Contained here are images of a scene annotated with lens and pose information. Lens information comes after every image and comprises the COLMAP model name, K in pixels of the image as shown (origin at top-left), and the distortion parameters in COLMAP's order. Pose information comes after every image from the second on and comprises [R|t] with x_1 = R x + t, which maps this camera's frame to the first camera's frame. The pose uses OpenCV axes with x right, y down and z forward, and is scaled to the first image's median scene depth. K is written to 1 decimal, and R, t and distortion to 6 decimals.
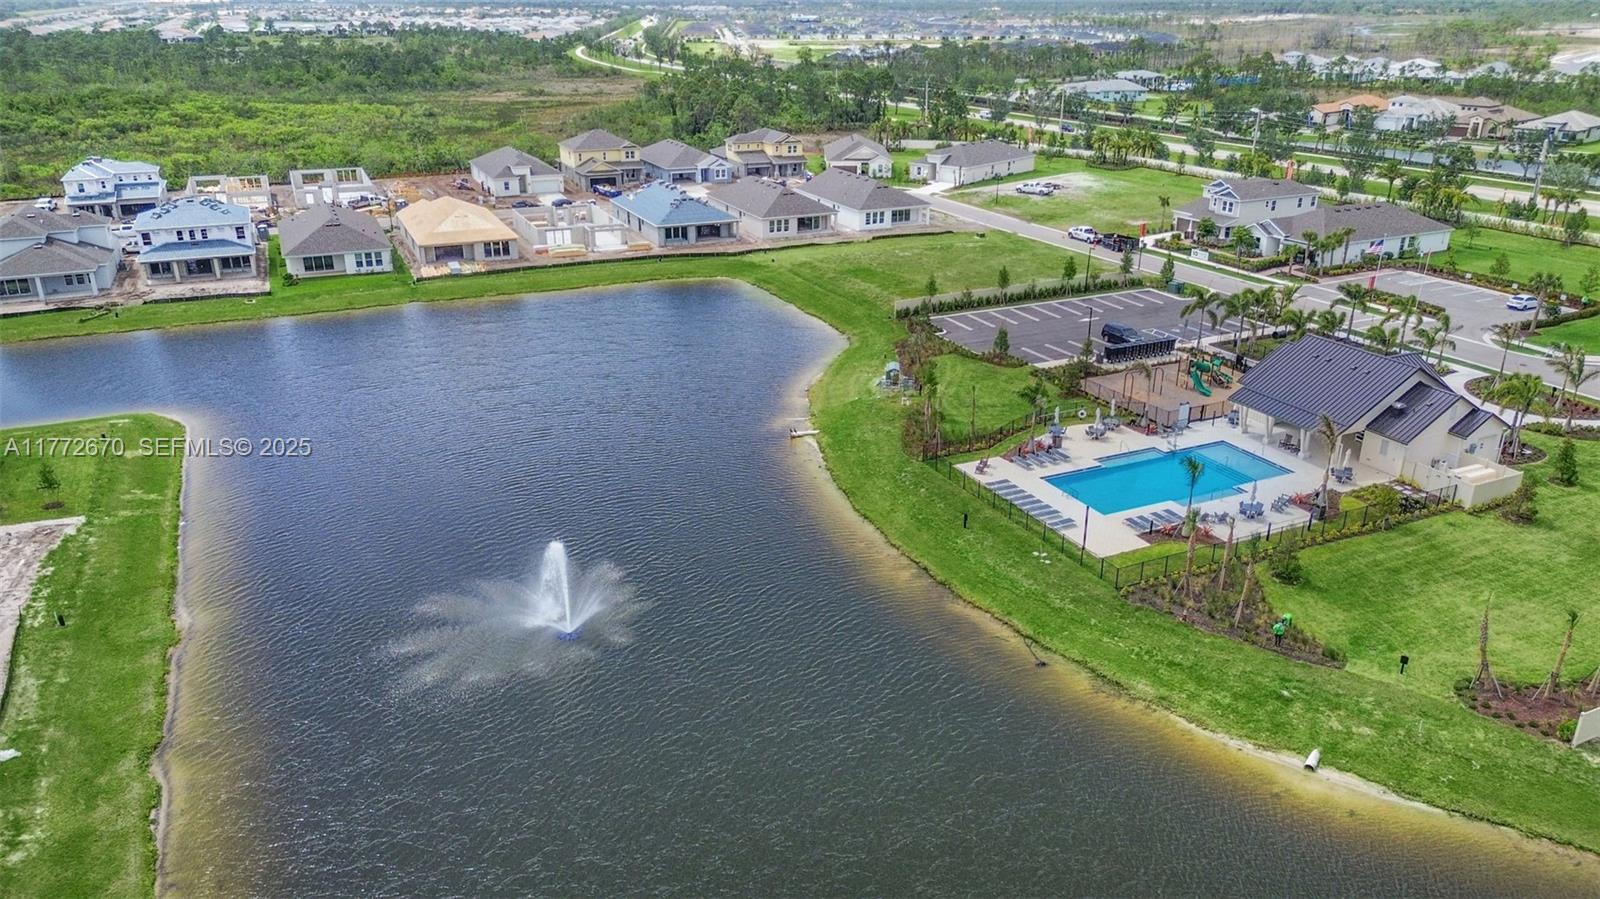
lens RADIAL K [[1144.4, 0, 800.0], [0, 1144.4, 449.5], [0, 0, 1]] dist [0.075044, -0.096045]
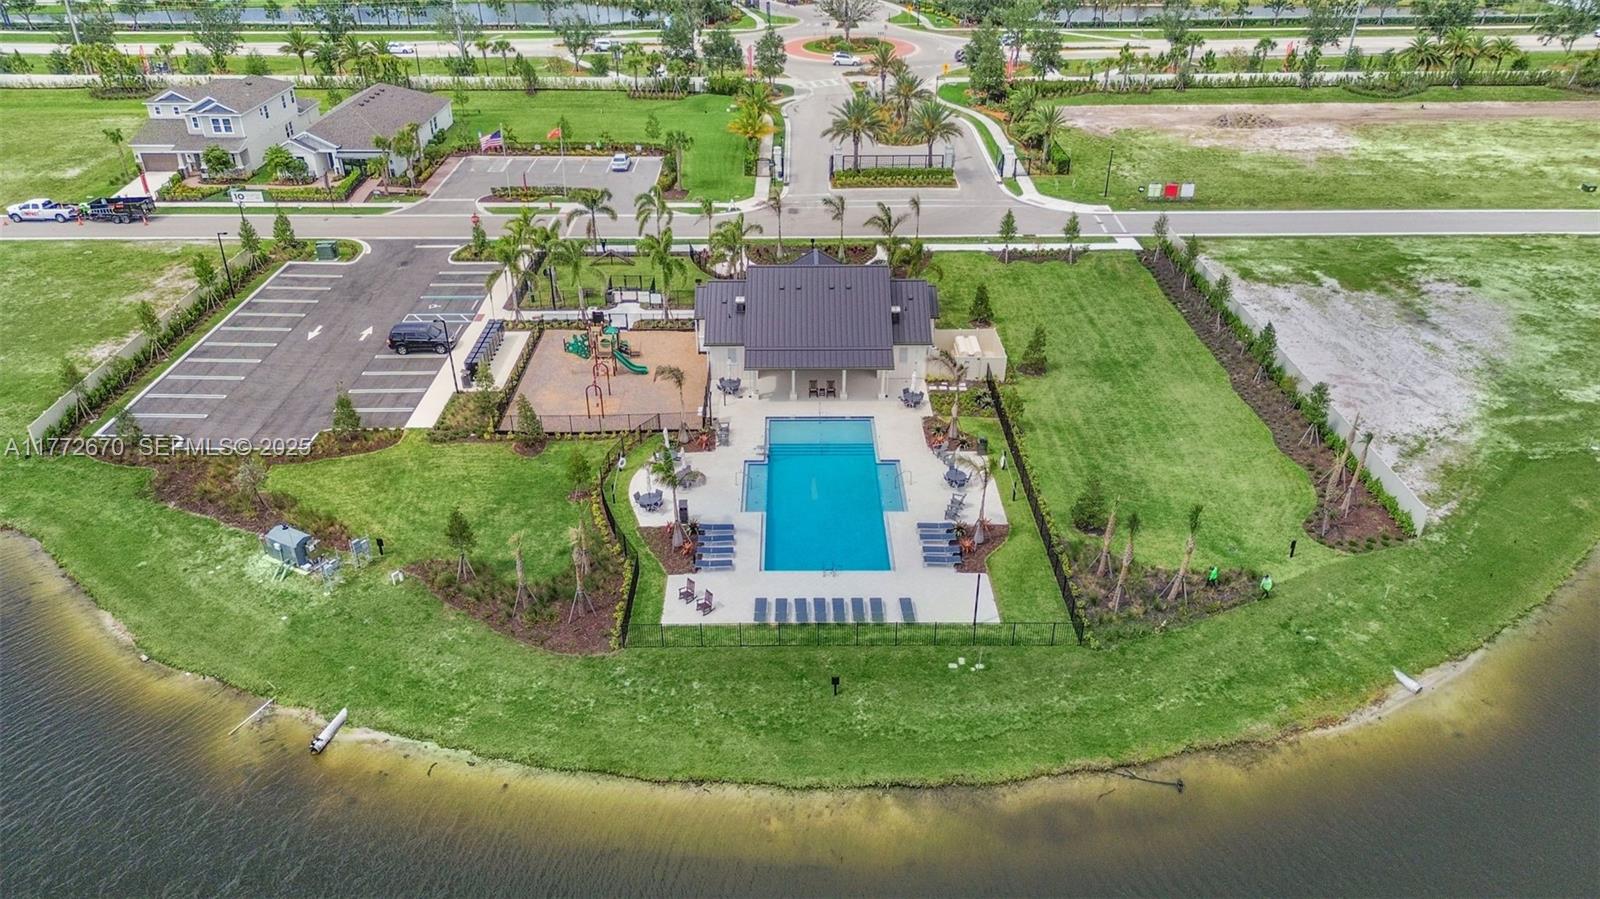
lens RADIAL K [[1144.4, 0, 800.0], [0, 1144.4, 449.5], [0, 0, 1]] dist [0.075044, -0.096045]
pose [[0.414948, -0.438184, 0.797379, -0.303085], [0.329544, 0.889265, 0.317187, -0.250758], [-0.848068, 0.131155, 0.513400, 0.585923]]
